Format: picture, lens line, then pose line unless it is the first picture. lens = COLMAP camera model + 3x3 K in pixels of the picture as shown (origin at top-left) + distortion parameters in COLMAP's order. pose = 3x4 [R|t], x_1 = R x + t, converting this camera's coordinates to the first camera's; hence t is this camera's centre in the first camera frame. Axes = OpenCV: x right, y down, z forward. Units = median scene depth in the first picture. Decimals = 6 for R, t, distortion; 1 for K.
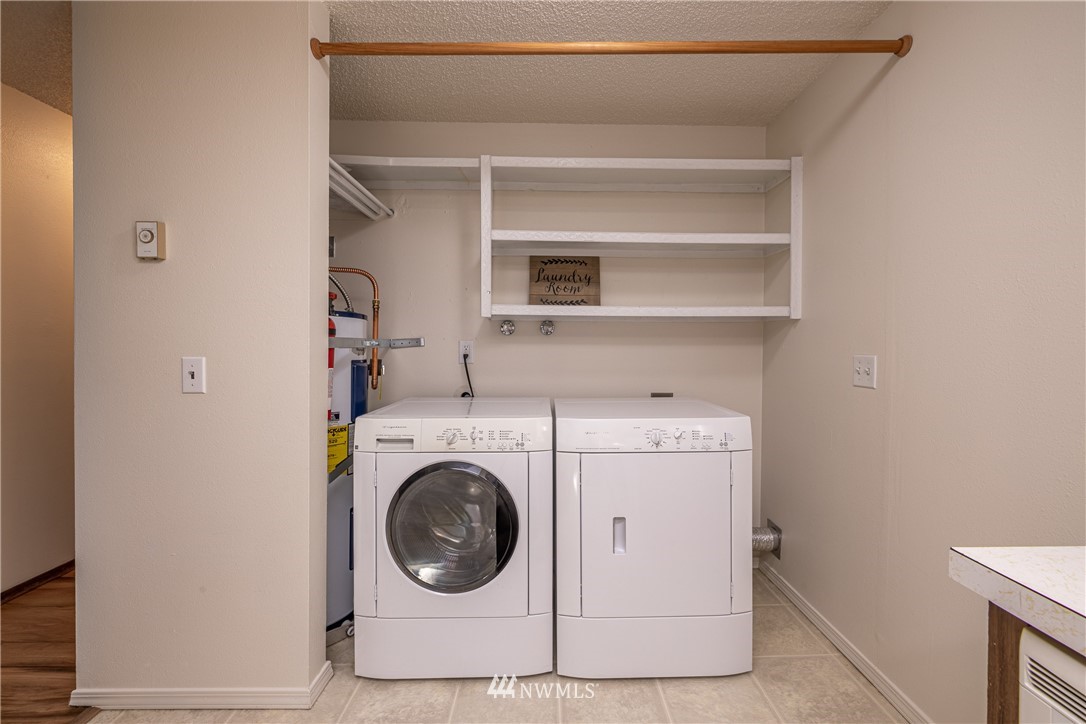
lens RADIAL K [[458.8, 0, 547.1], [0, 458.8, 352.9], [0, 0, 1]] dist [-0.003097, 0.000319]
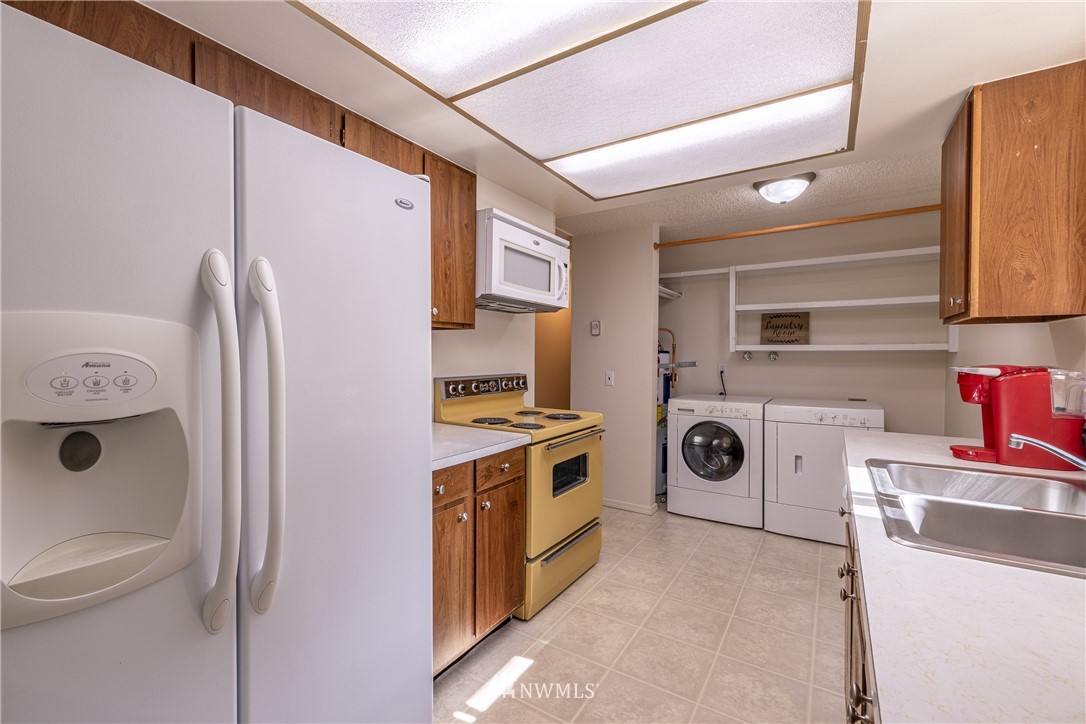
lens RADIAL K [[458.8, 0, 546.3], [0, 458.8, 357.6], [0, 0, 1]] dist [-0.003097, 0.000319]
pose [[0.842215, 0.002453, -0.539136, 0.241380], [-0.008664, 0.999922, -0.008986, -0.031906], [0.539072, 0.012239, 0.842171, -1.004089]]
